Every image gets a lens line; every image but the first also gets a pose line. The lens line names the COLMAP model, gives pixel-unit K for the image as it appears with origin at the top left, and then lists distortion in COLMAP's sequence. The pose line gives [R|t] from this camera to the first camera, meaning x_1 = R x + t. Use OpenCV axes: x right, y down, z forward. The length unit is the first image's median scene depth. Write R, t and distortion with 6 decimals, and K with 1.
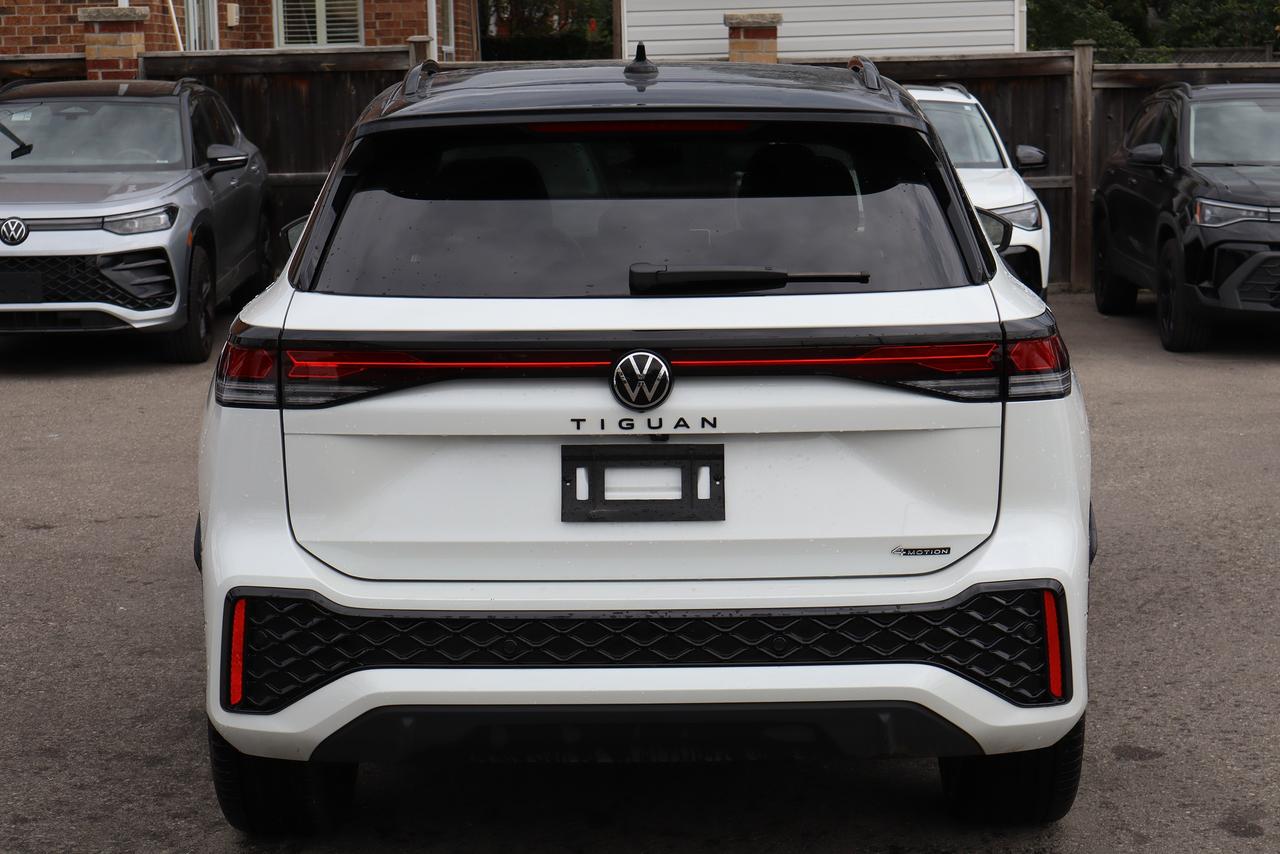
lens RADIAL K [[2548.9, 0, 648.7], [0, 2548.9, 438.5], [0, 0, 1]] dist [0.074046, 0.000000]
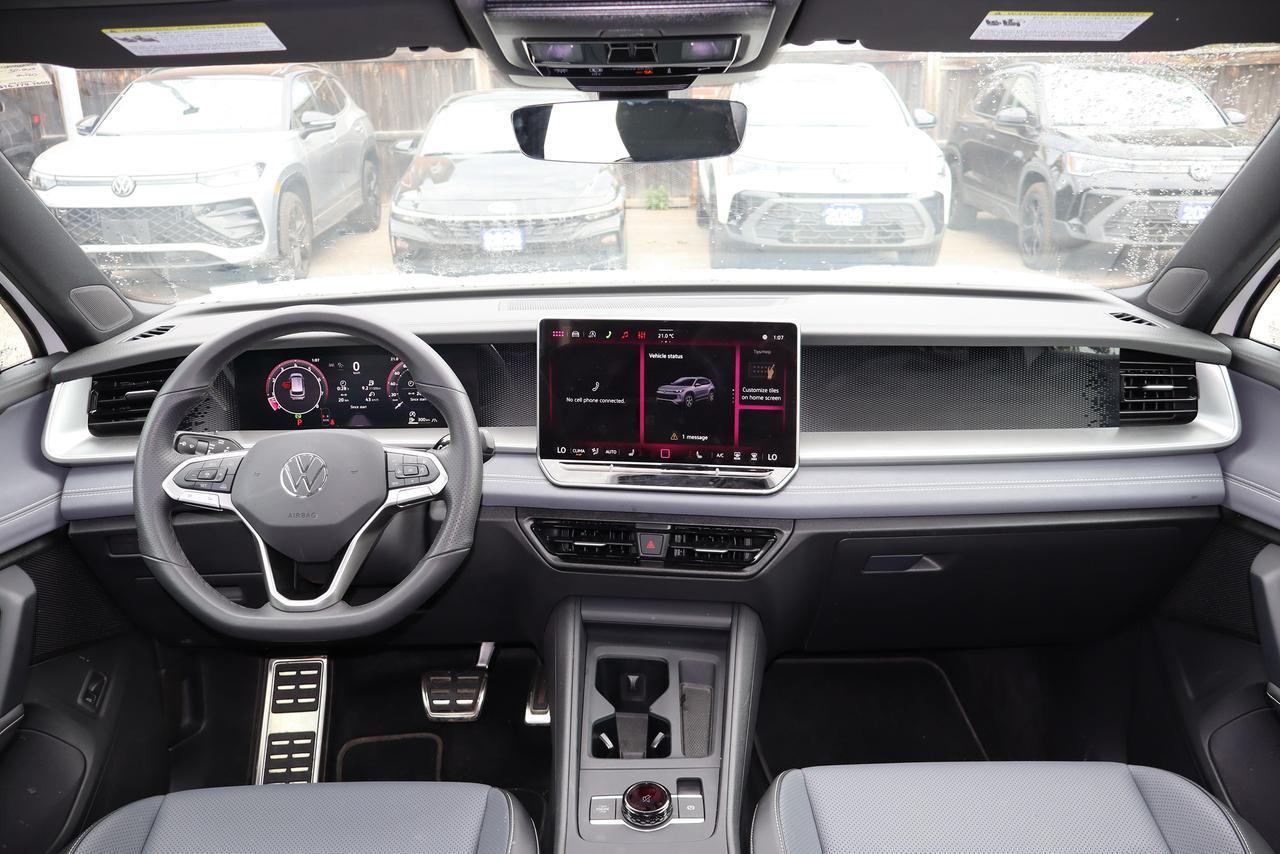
lens RADIAL K [[1071.4, 0, 634.6], [0, 1071.4, 426.2], [0, 0, 1]] dist [0.000652, -0.013756]
pose [[0.999991, -0.004124, 0.000599, -0.004058], [0.003962, 0.985421, 0.170090, -0.060455], [-0.001291, -0.170086, 0.985428, 0.535589]]
